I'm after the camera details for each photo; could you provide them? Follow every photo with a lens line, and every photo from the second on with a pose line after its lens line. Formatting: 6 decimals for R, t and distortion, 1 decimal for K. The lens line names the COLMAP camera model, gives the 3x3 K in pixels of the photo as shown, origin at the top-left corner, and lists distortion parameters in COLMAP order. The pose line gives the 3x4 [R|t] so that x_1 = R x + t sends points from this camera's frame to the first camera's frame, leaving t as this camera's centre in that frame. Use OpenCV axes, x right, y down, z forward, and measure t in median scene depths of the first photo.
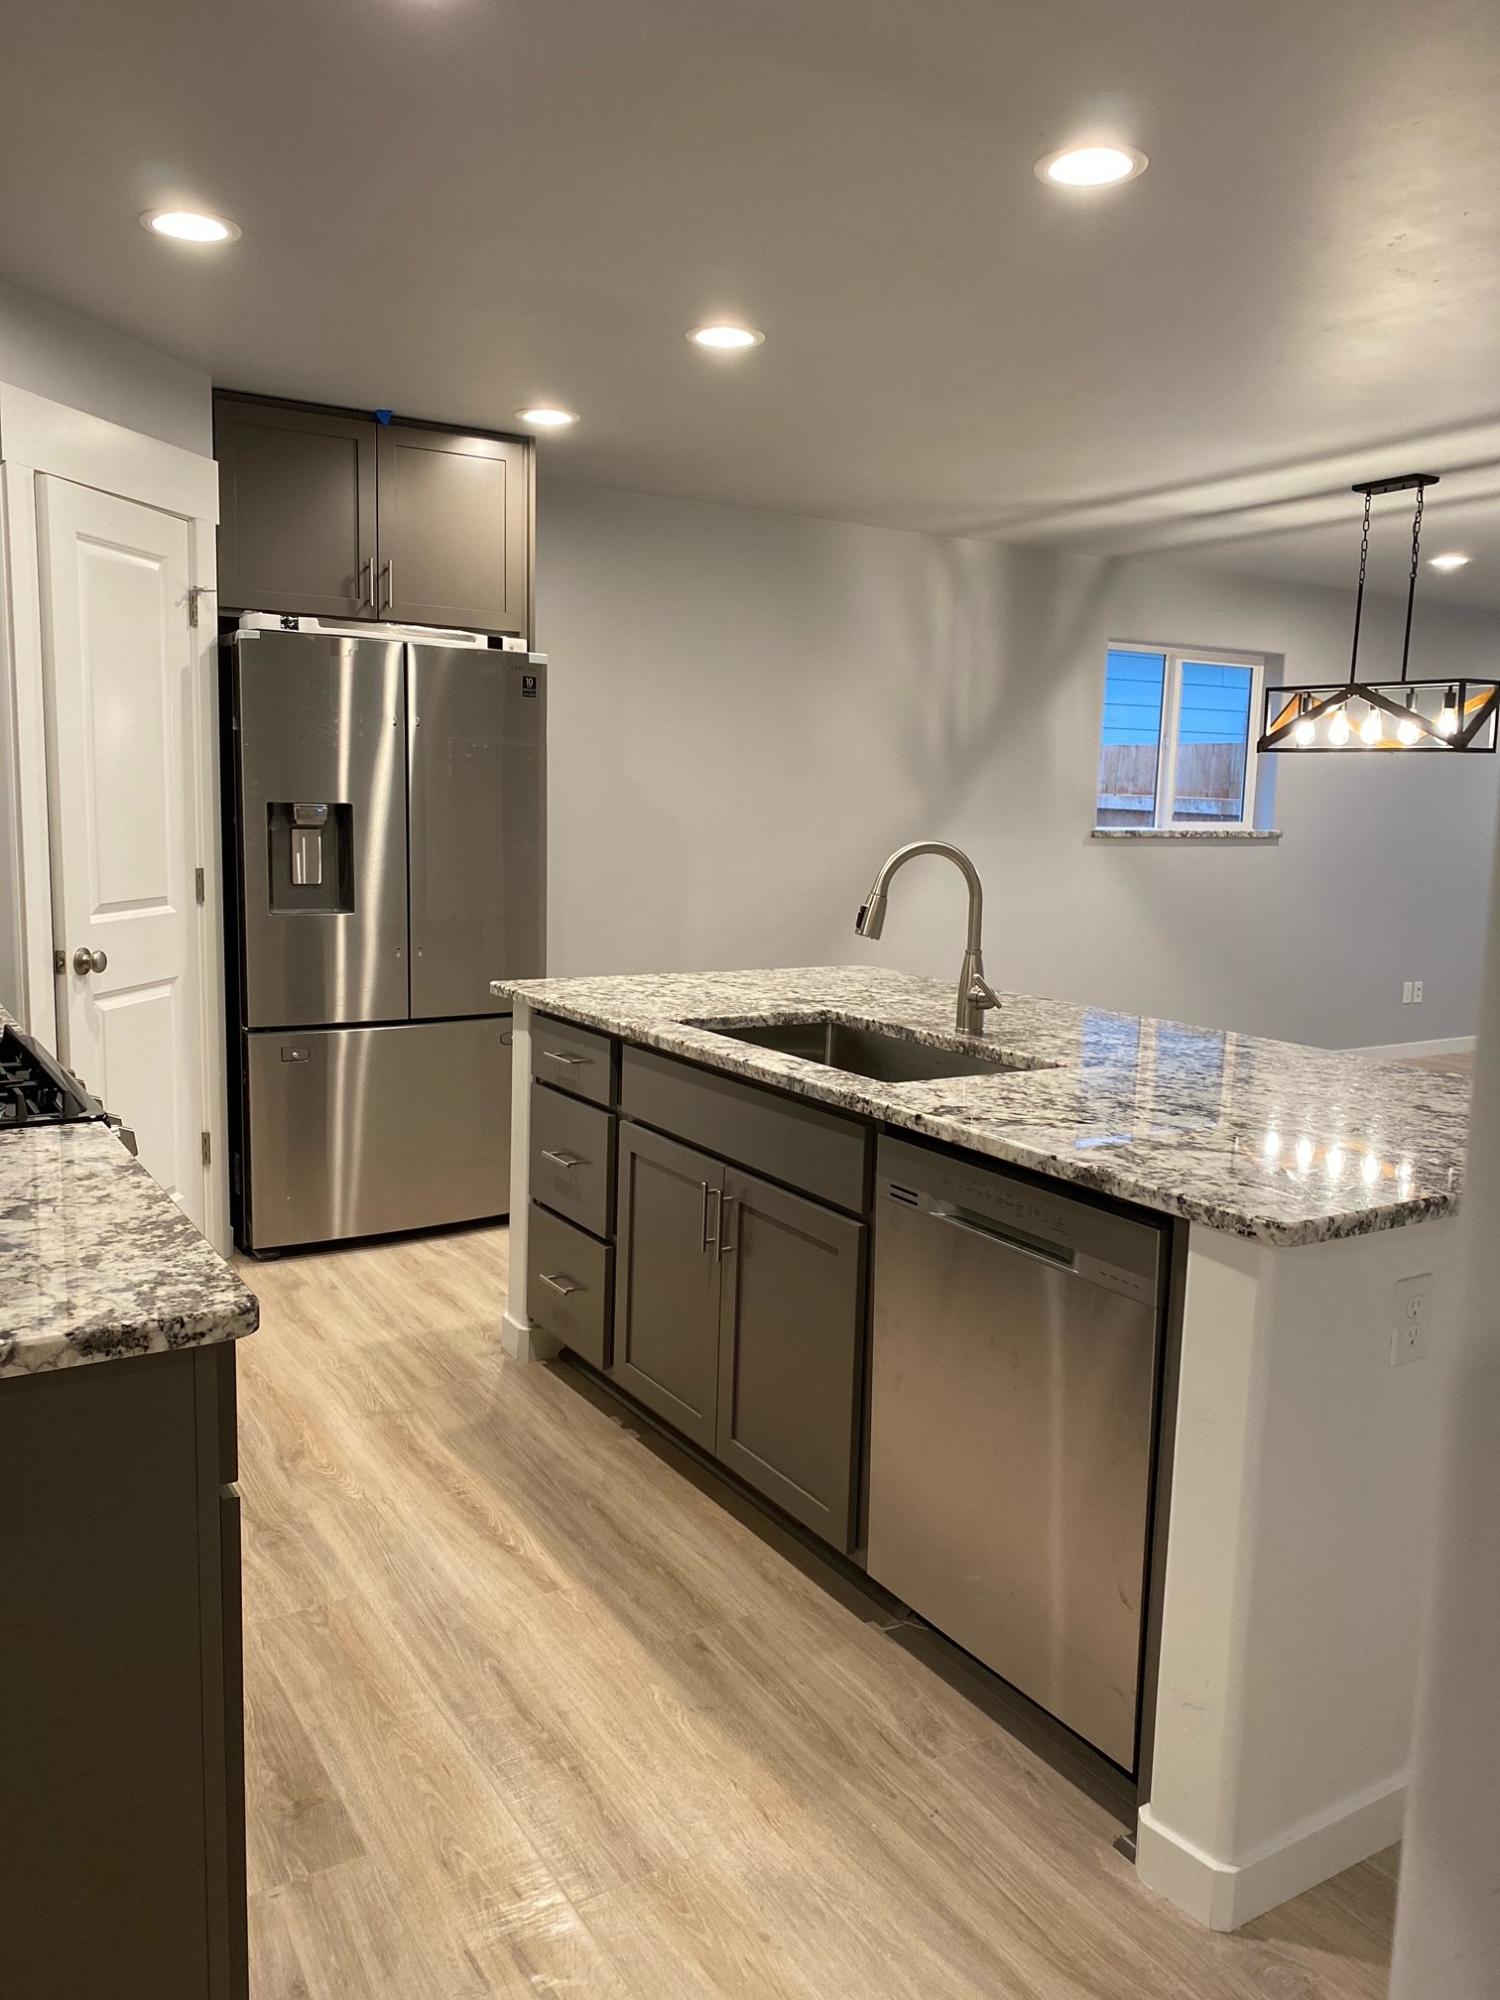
lens RADIAL K [[1528.3, 0, 746.6], [0, 1528.3, 1002.3], [0, 0, 1]] dist [0.044797, -0.048932]
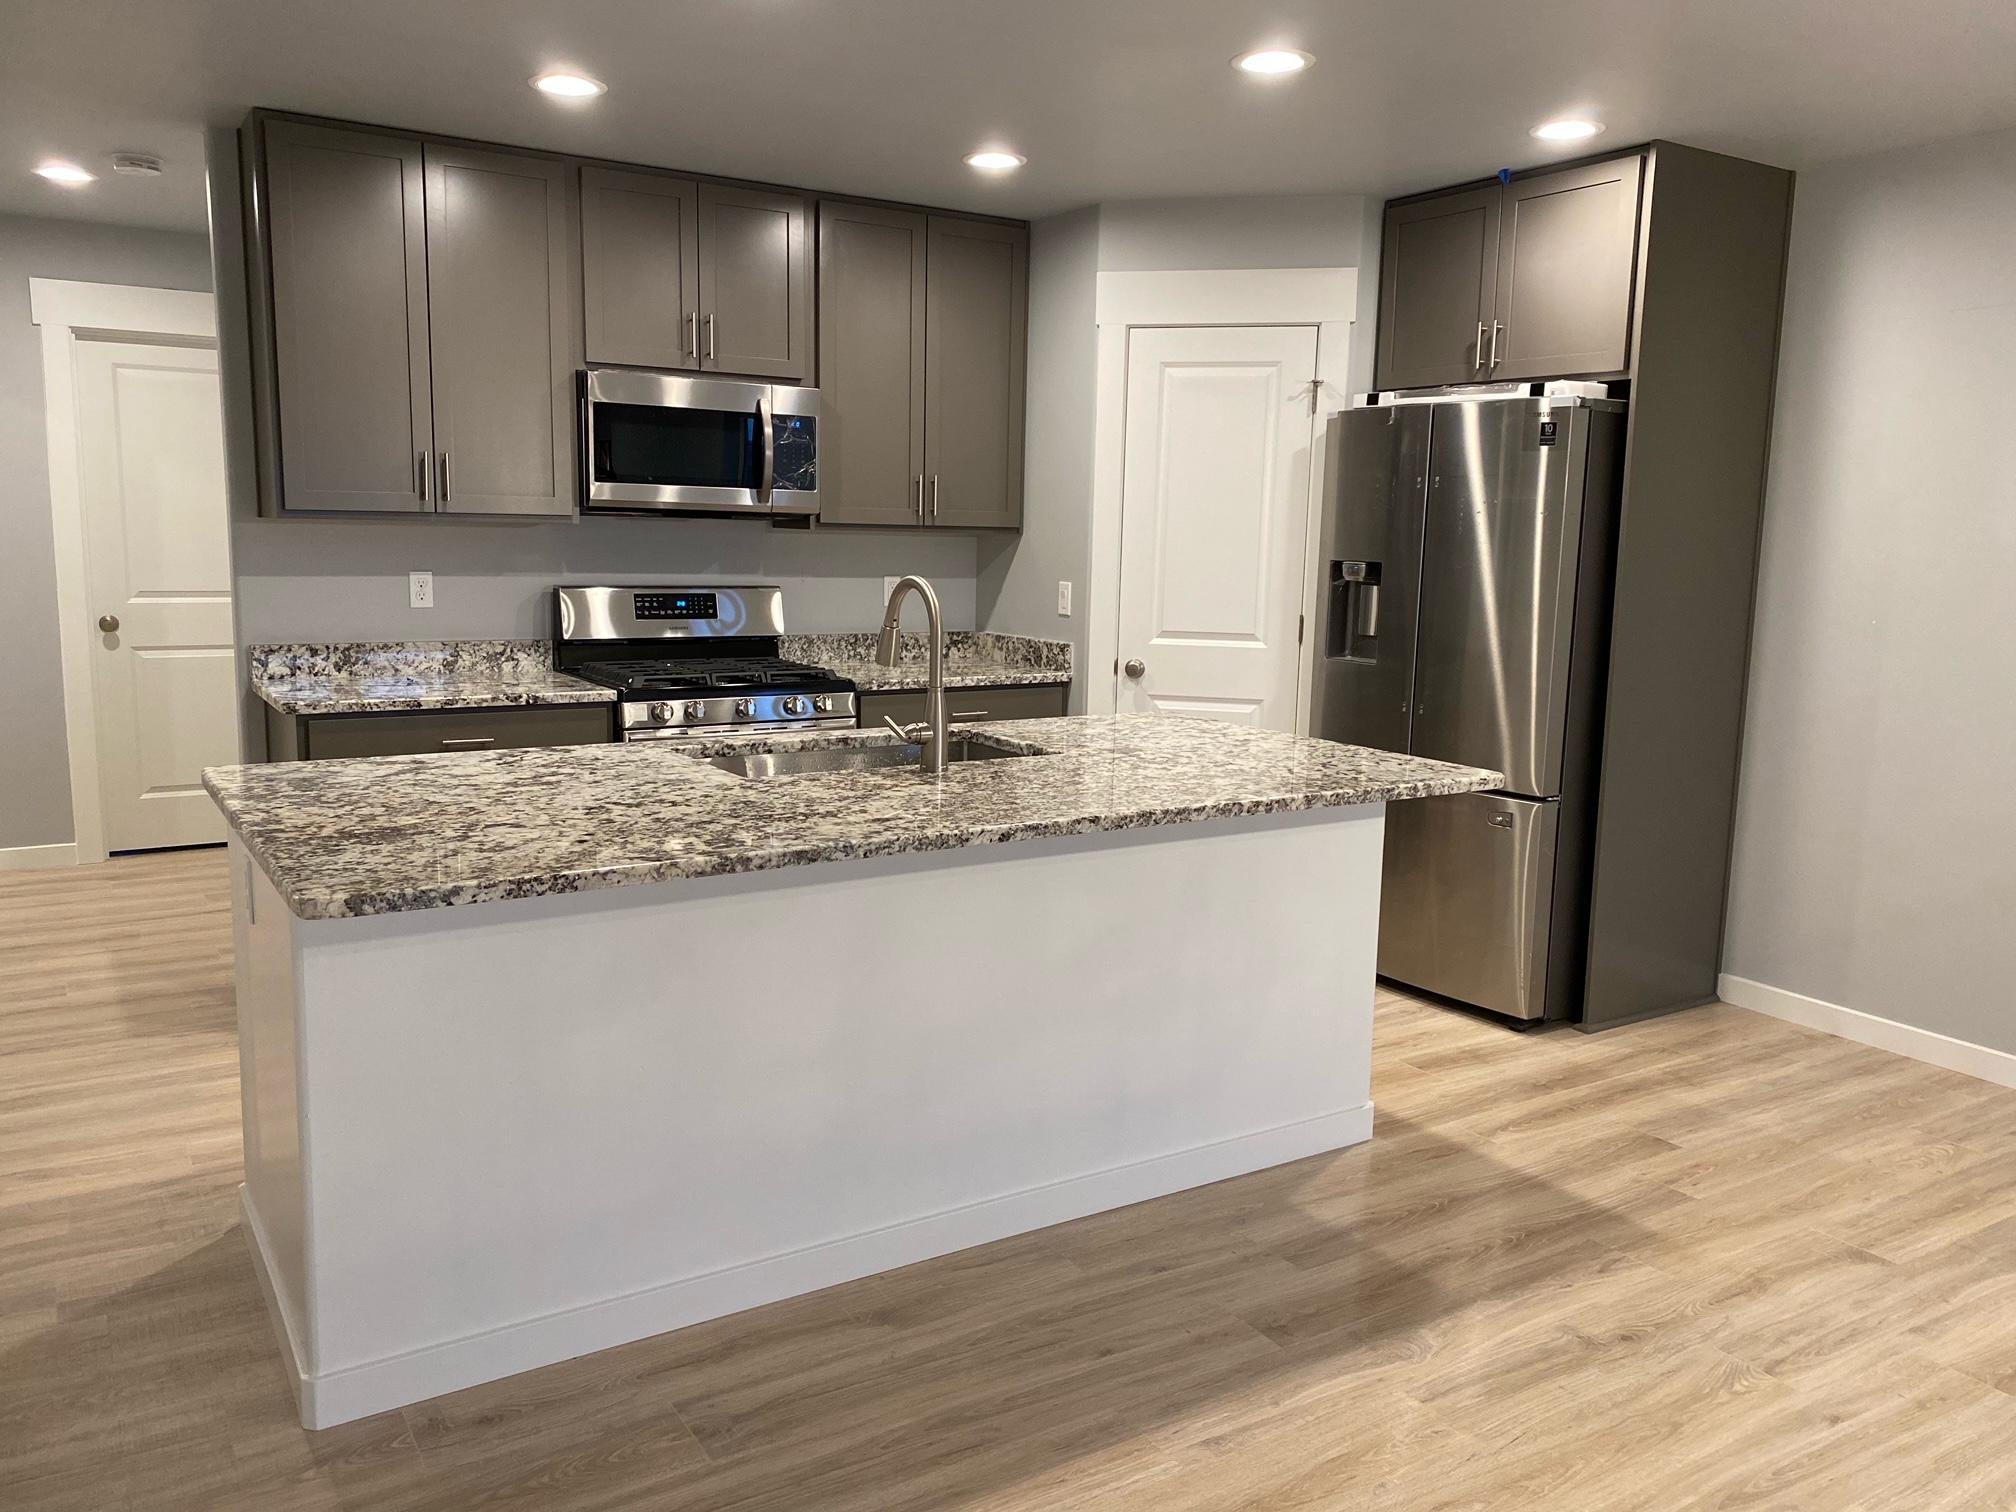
lens RADIAL K [[1540.5, 0, 1003.4], [0, 1540.5, 749.0], [0, 0, 1]] dist [0.044797, -0.048932]
pose [[0.009975, 0.117764, -0.992992, 1.112936], [-0.160984, 0.980277, 0.114639, -0.112035], [0.986907, 0.158712, 0.028736, 0.987860]]
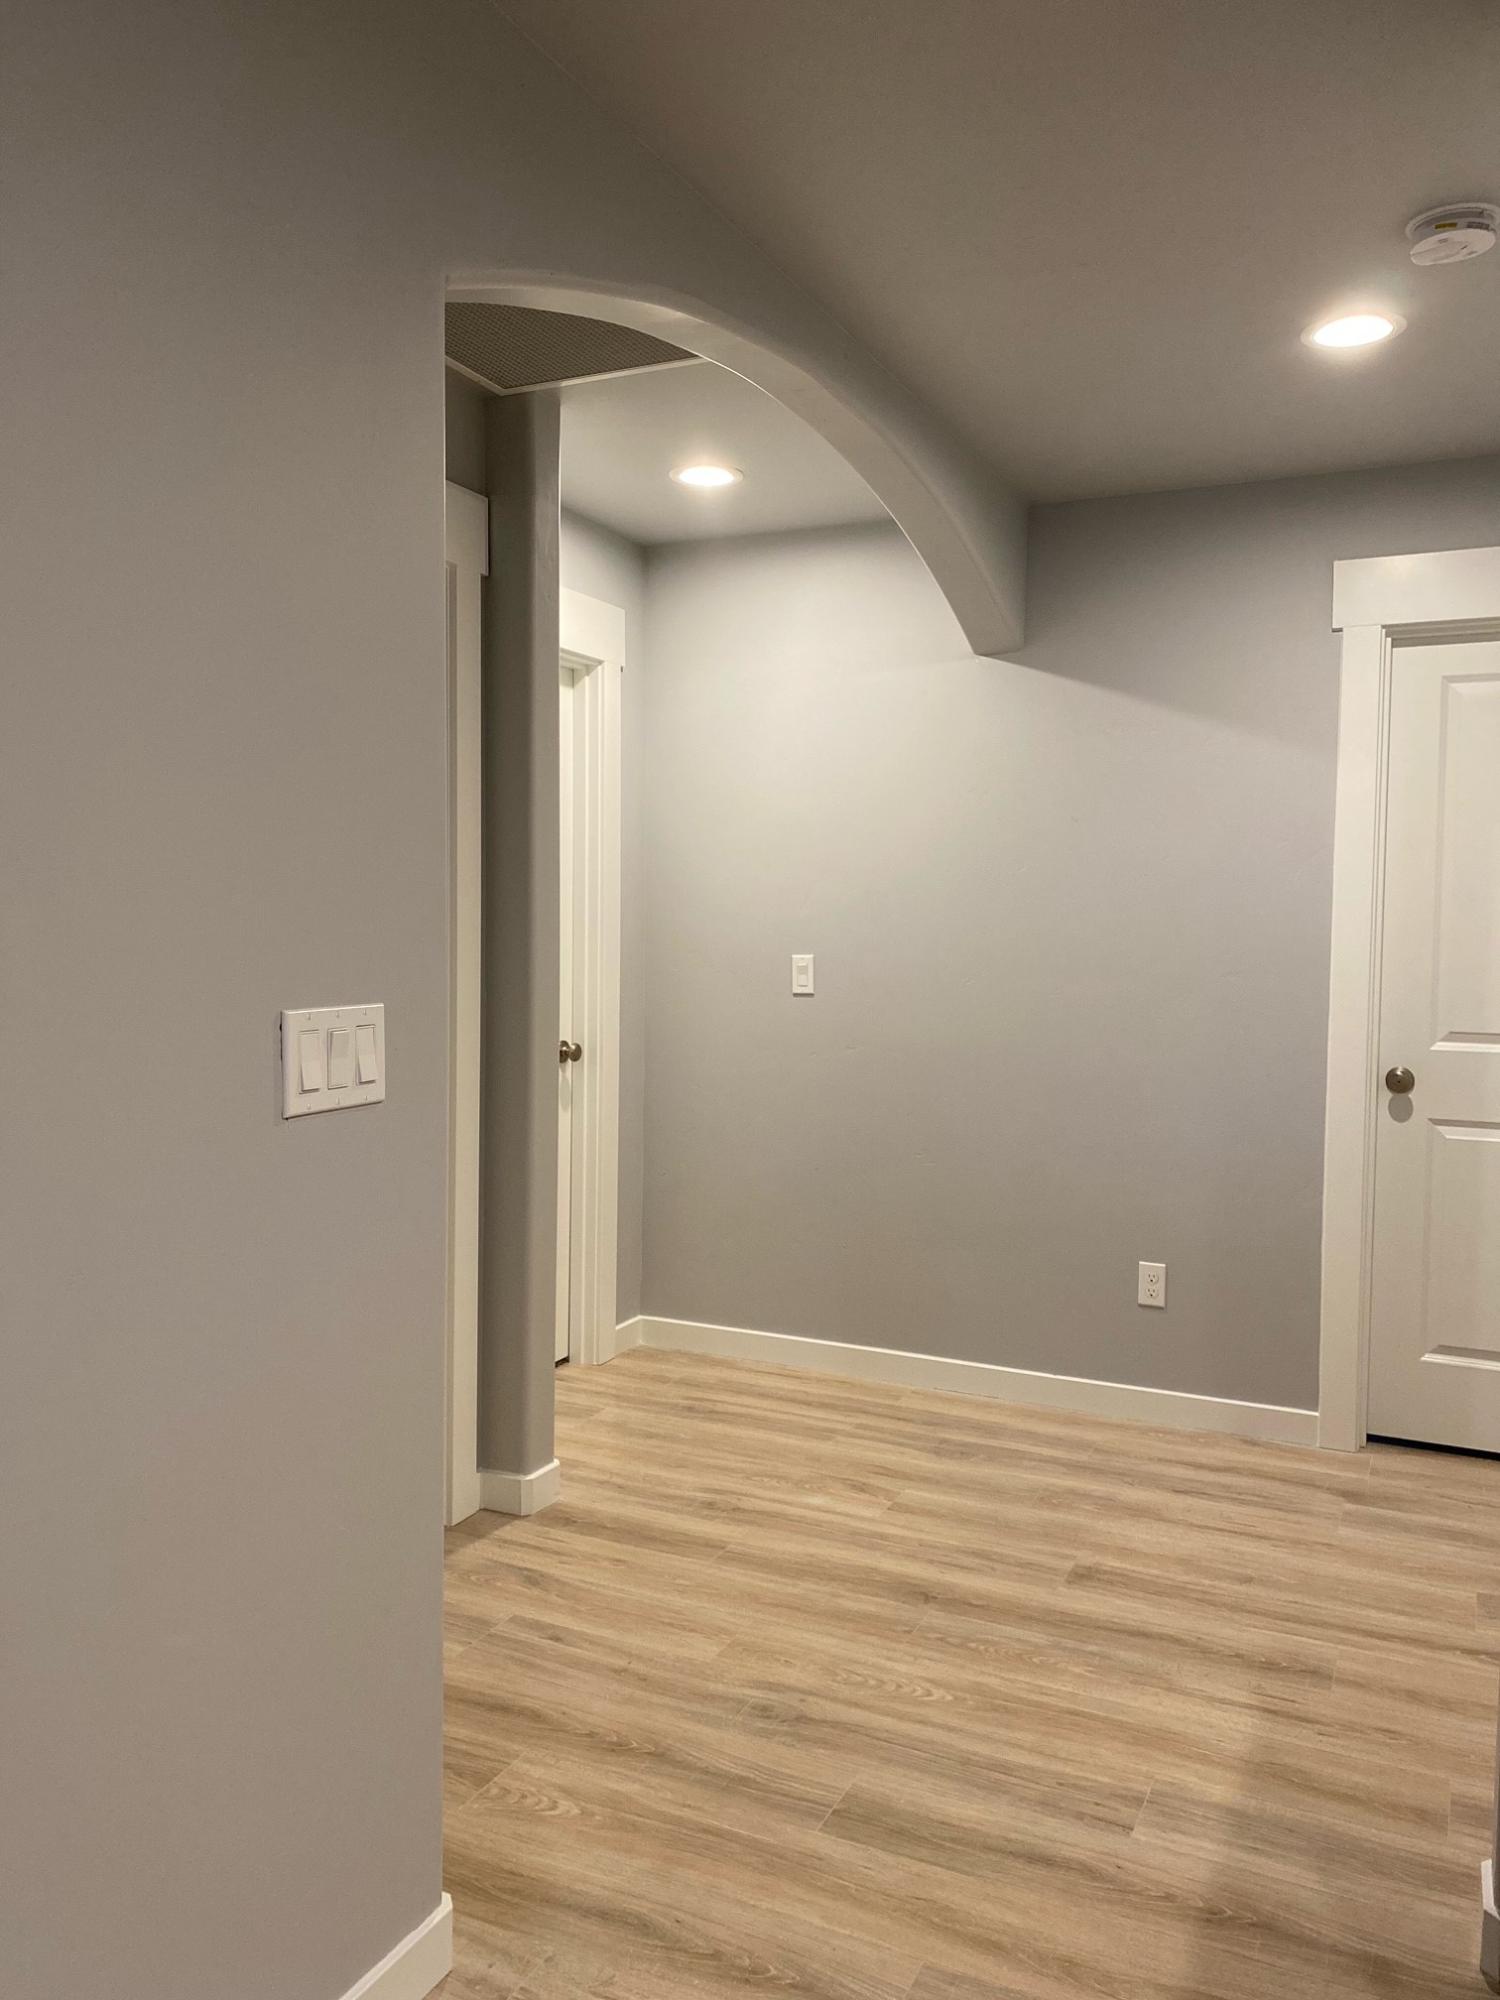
lens RADIAL K [[1528.3, 0, 752.5], [0, 1528.3, 1002.9], [0, 0, 1]] dist [0.044797, -0.048932]
pose [[-0.838053, -0.005155, -0.545564, 0.284302], [-0.108282, 0.981635, 0.157060, -0.062531], [0.534735, 0.190699, -0.823221, 0.650896]]
